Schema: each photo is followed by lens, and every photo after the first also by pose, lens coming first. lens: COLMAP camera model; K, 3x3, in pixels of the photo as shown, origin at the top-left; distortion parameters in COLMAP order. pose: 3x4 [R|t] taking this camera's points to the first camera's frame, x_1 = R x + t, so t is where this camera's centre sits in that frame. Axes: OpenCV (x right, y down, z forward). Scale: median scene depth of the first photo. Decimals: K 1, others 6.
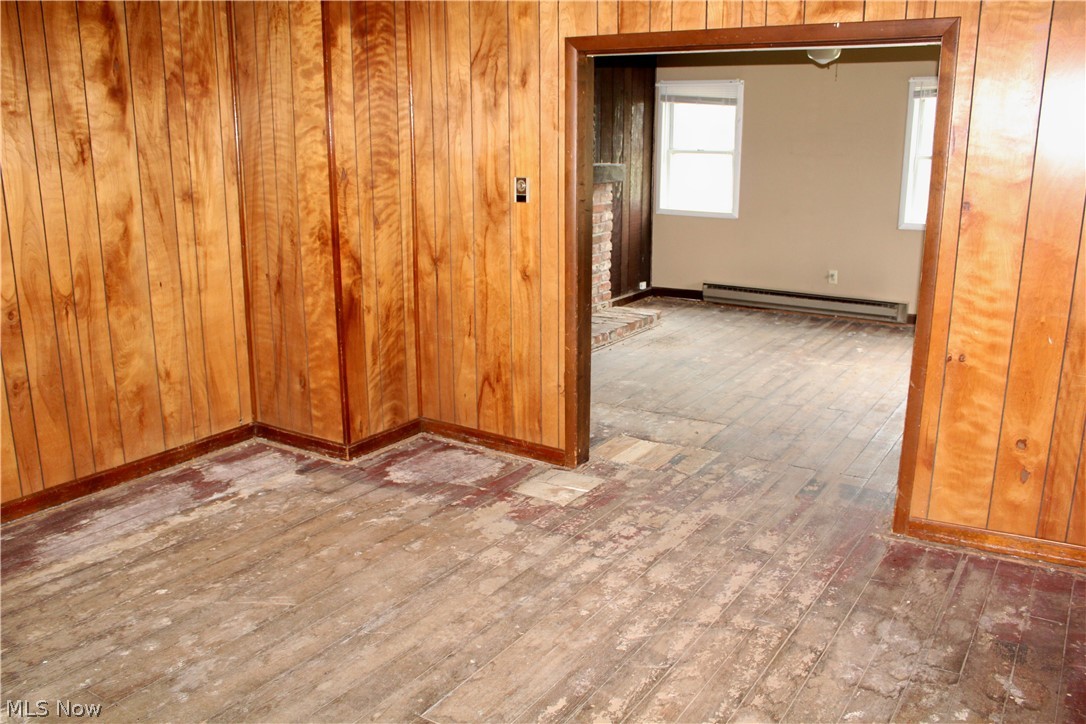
lens RADIAL K [[904.1, 0, 533.8], [0, 904.1, 369.8], [0, 0, 1]] dist [-0.168022, 0.153656]
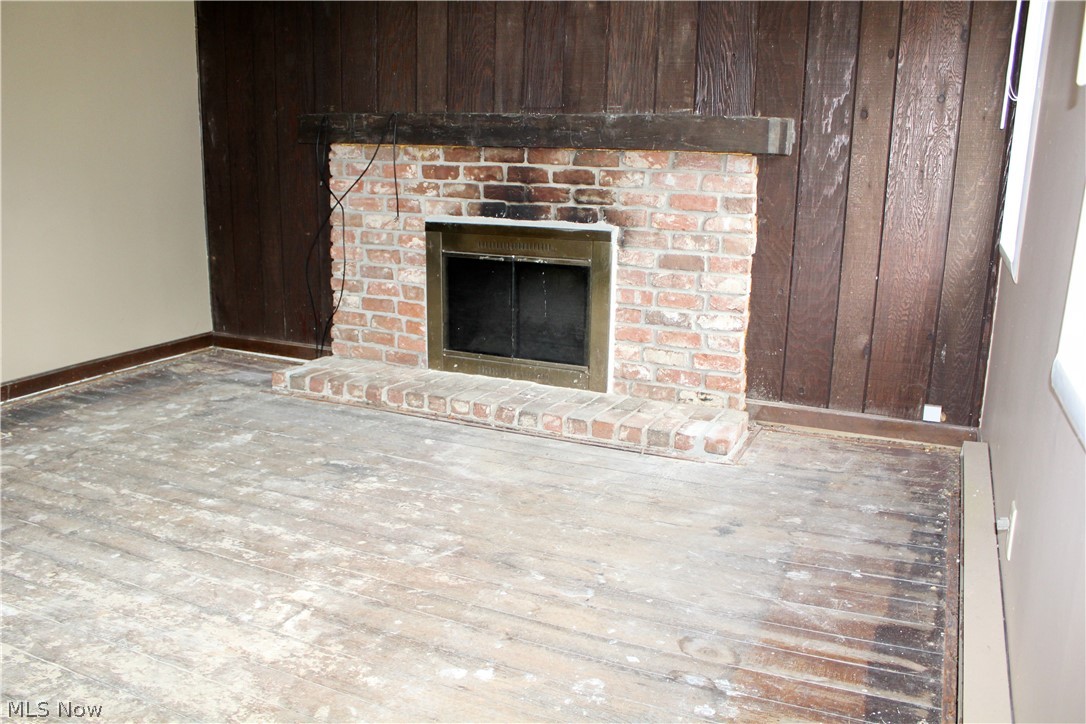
lens RADIAL K [[904.1, 0, 533.8], [0, 904.1, 369.8], [0, 0, 1]] dist [-0.168022, 0.153656]
pose [[0.151834, 0.246229, -0.957245, 0.542702], [-0.276331, 0.940430, 0.198074, -0.158665], [0.948993, 0.234442, 0.210830, 0.795063]]
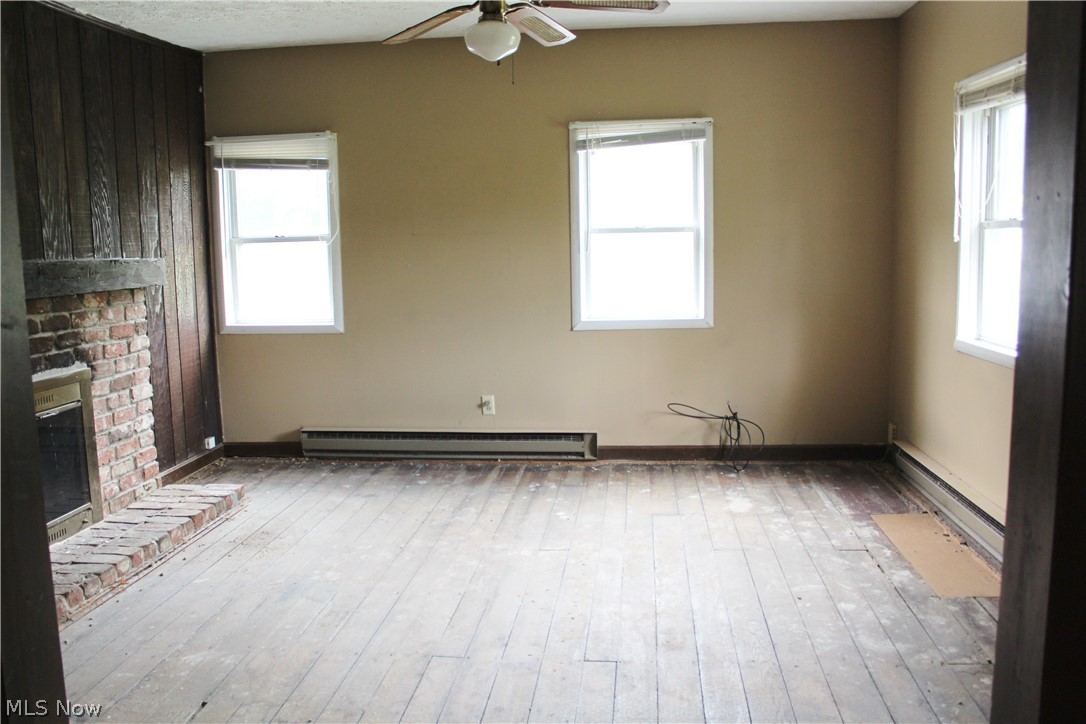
lens RADIAL K [[904.1, 0, 533.8], [0, 904.1, 369.8], [0, 0, 1]] dist [-0.168022, 0.153656]
pose [[0.889277, -0.073429, 0.451436, 0.047272], [0.131861, 0.986280, -0.099325, -0.055635], [-0.437949, 0.147854, 0.886758, 0.341957]]
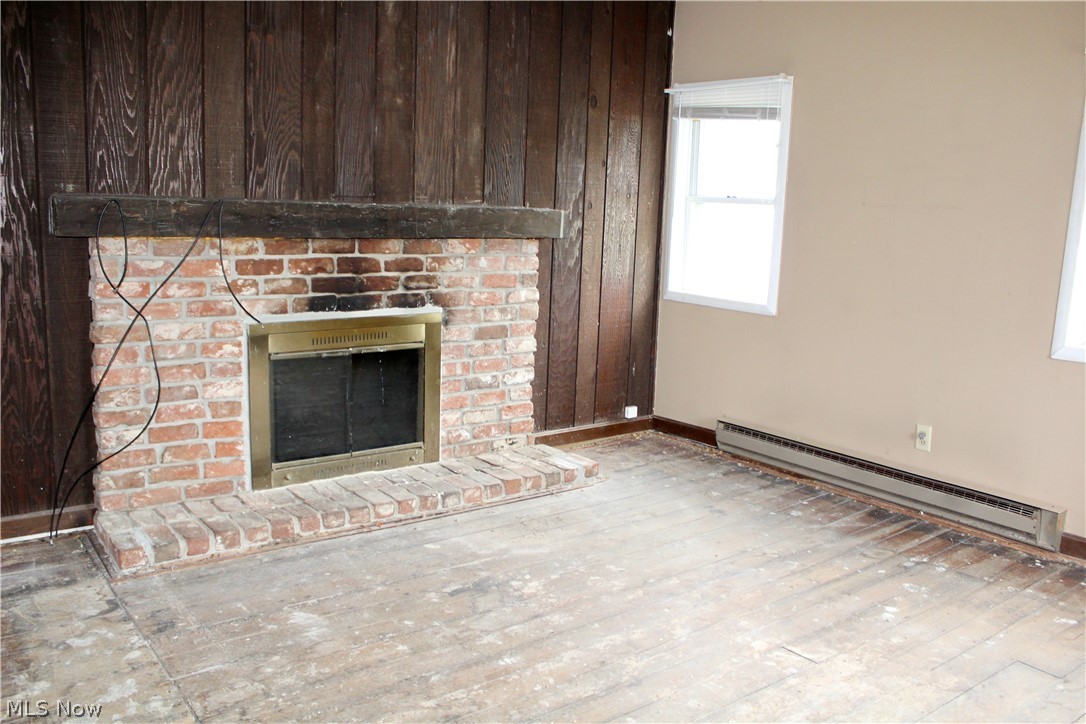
lens RADIAL K [[904.1, 0, 533.8], [0, 904.1, 369.8], [0, 0, 1]] dist [-0.168022, 0.153656]
pose [[0.943307, 0.098333, -0.317020, 0.277516], [-0.125278, 0.989943, -0.065709, -0.080309], [0.307370, 0.101699, 0.946140, 0.425982]]
